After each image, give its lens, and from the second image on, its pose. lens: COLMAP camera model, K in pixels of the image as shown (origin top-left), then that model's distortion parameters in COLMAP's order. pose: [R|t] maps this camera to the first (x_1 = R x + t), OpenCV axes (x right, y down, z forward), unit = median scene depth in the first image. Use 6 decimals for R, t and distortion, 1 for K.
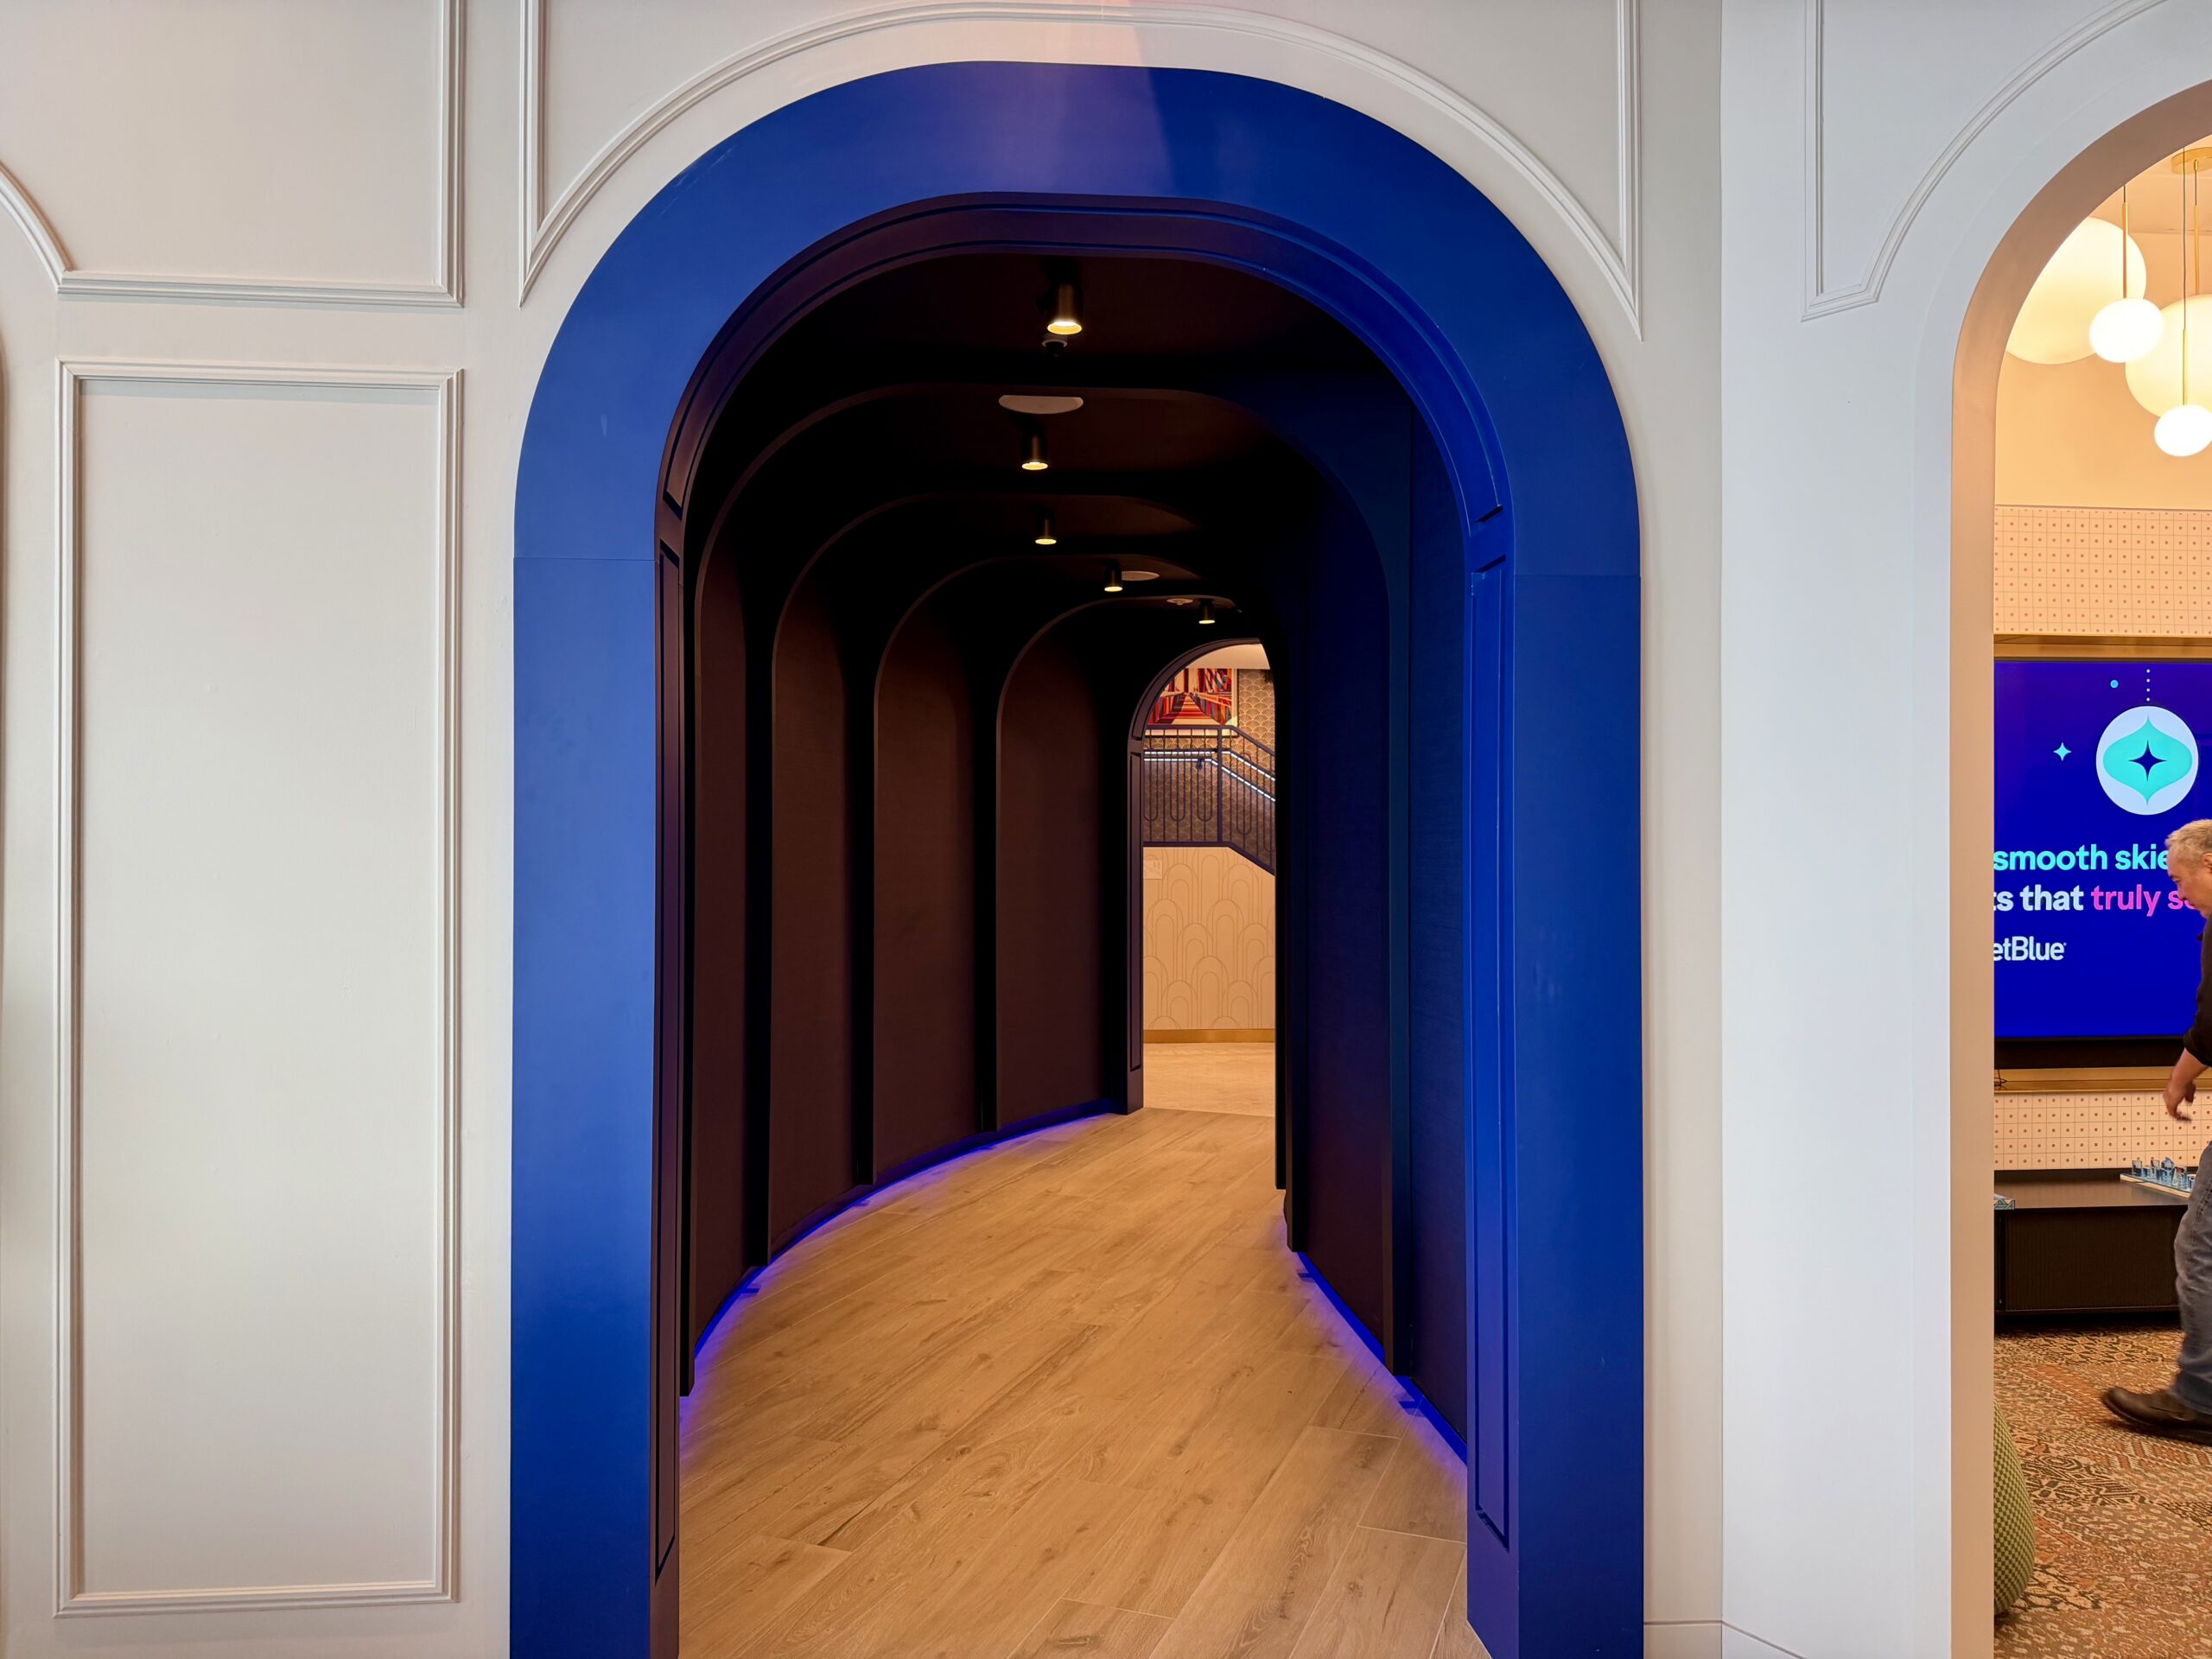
lens RADIAL K [[1596.1, 0, 1104.4], [0, 1596.1, 831.1], [0, 0, 1]] dist [-0.001595, -0.002648]
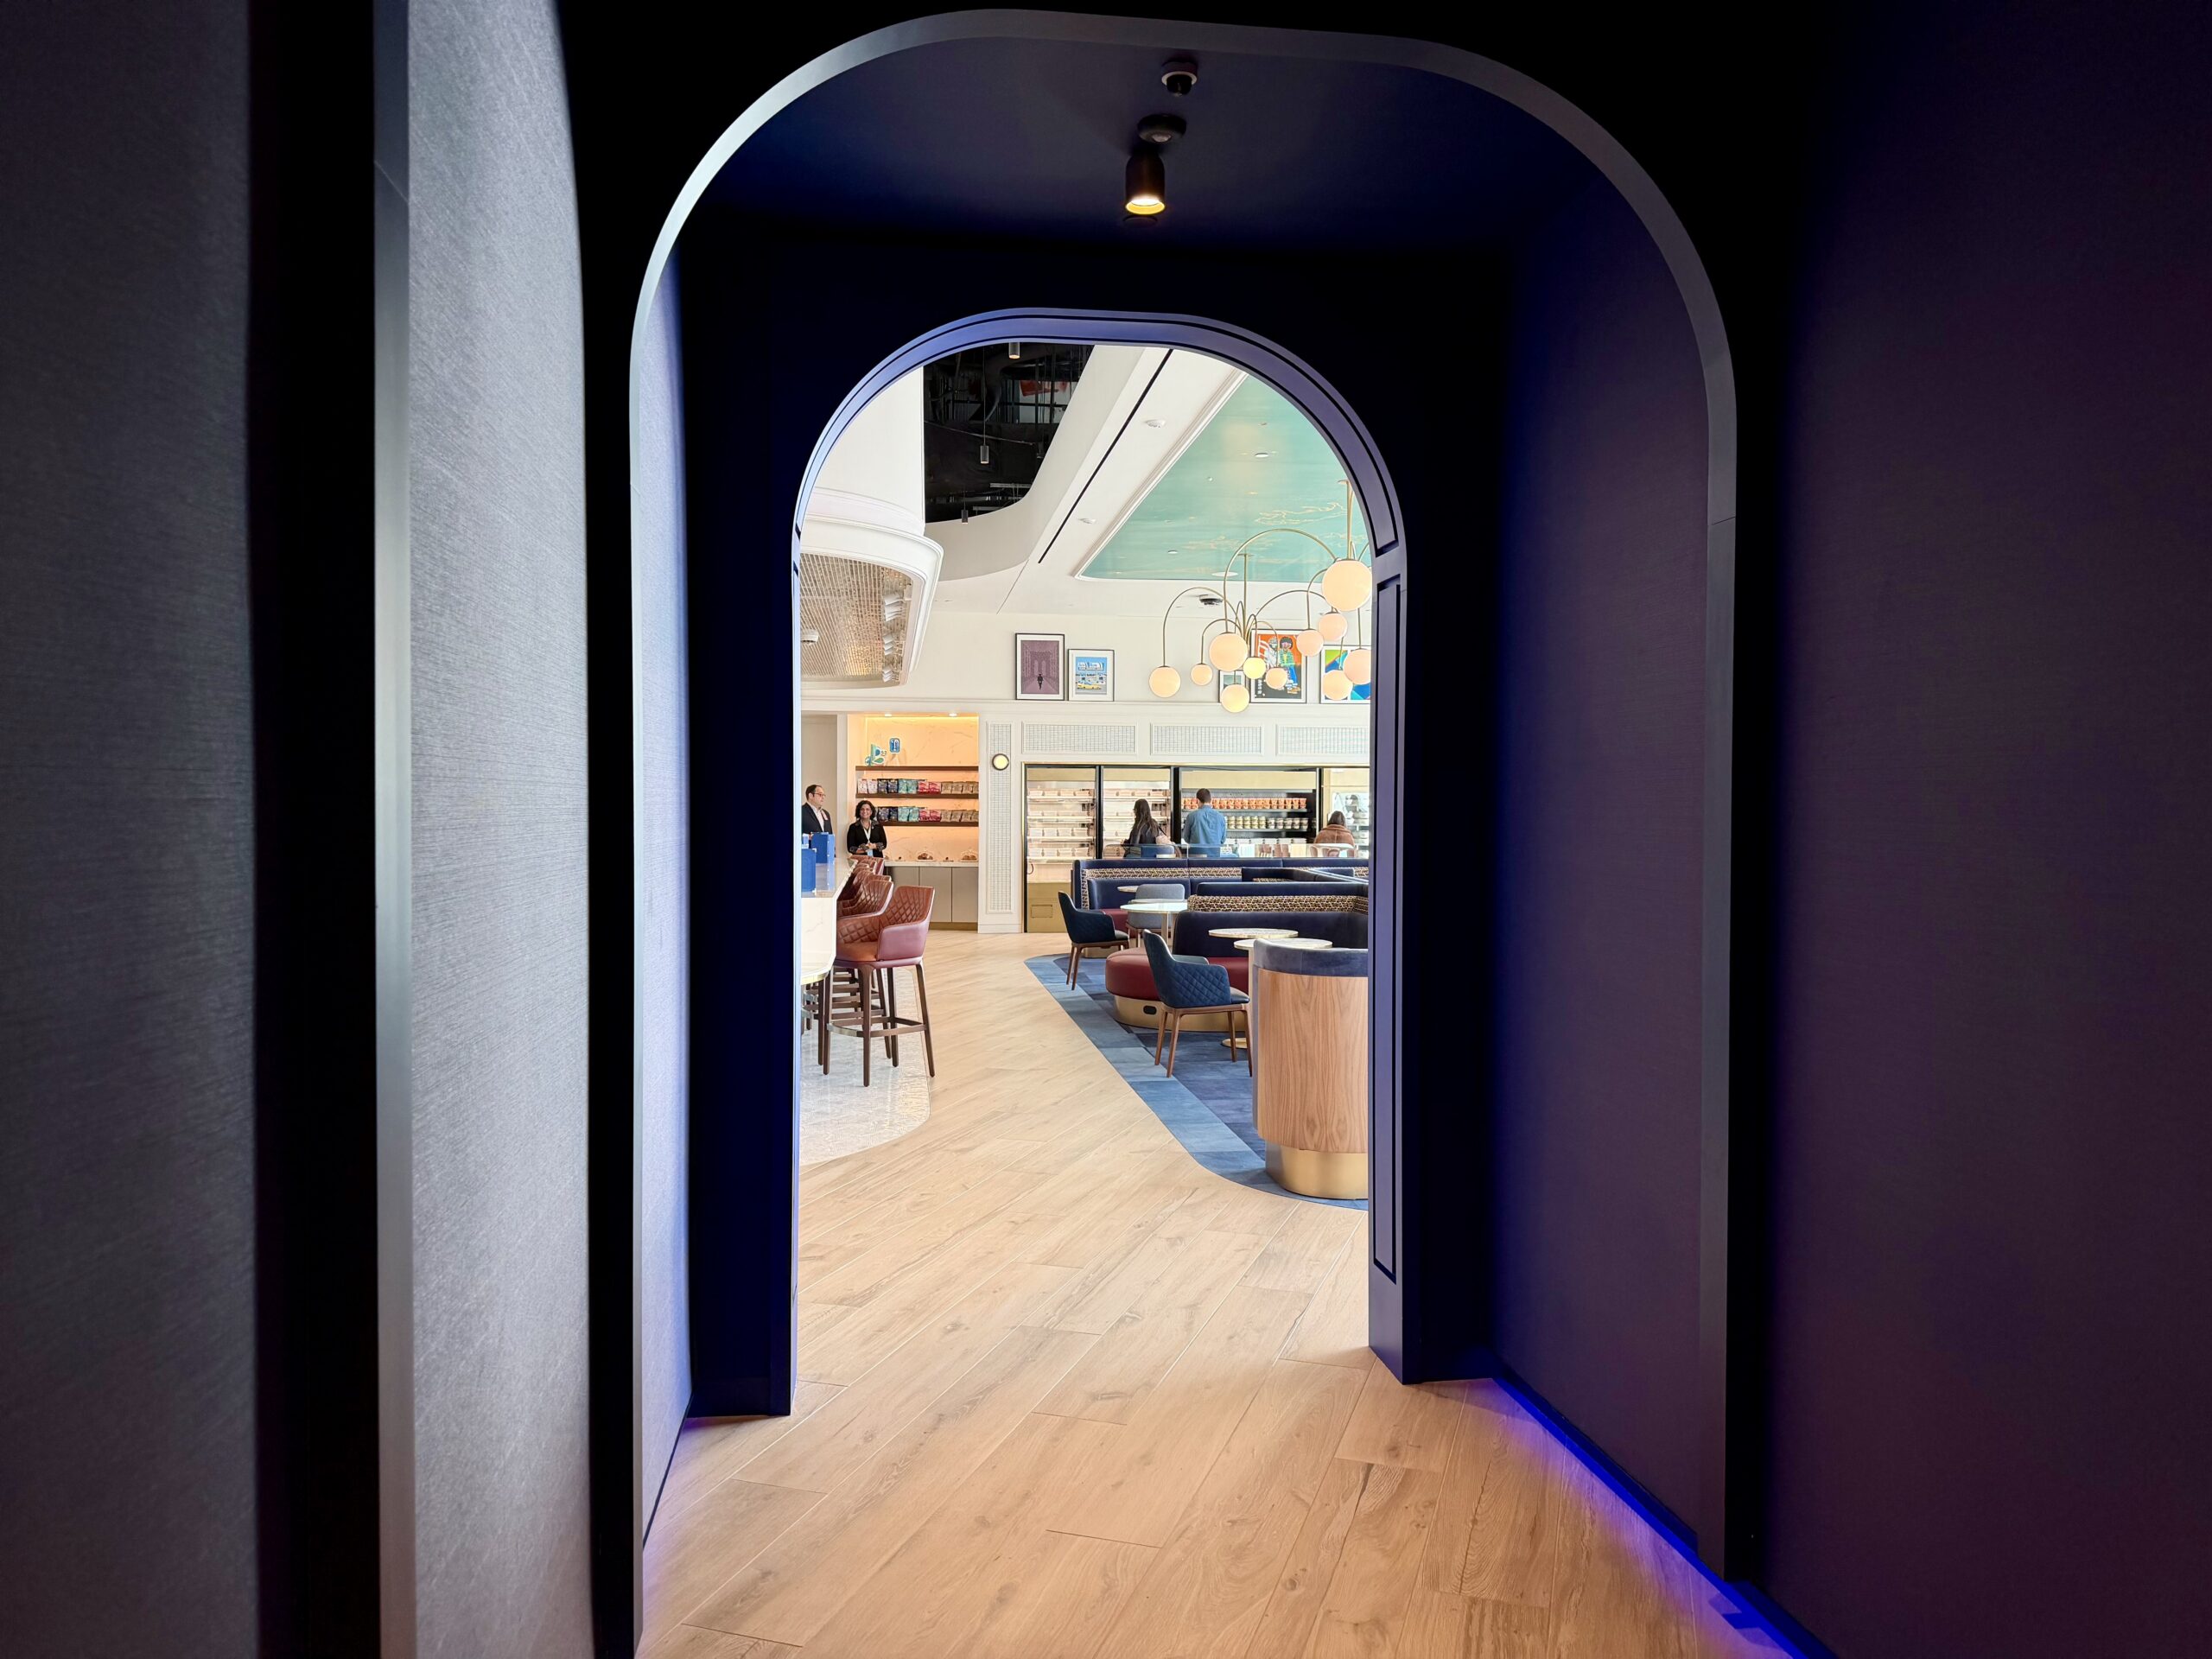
lens RADIAL K [[1596.1, 0, 1102.9], [0, 1596.1, 827.6], [0, 0, 1]] dist [-0.001595, -0.002648]
pose [[-0.999078, -0.006522, -0.042438, 0.036049], [-0.006670, 0.999972, 0.003363, 0.033419], [0.042415, 0.003643, -0.999093, 1.826890]]
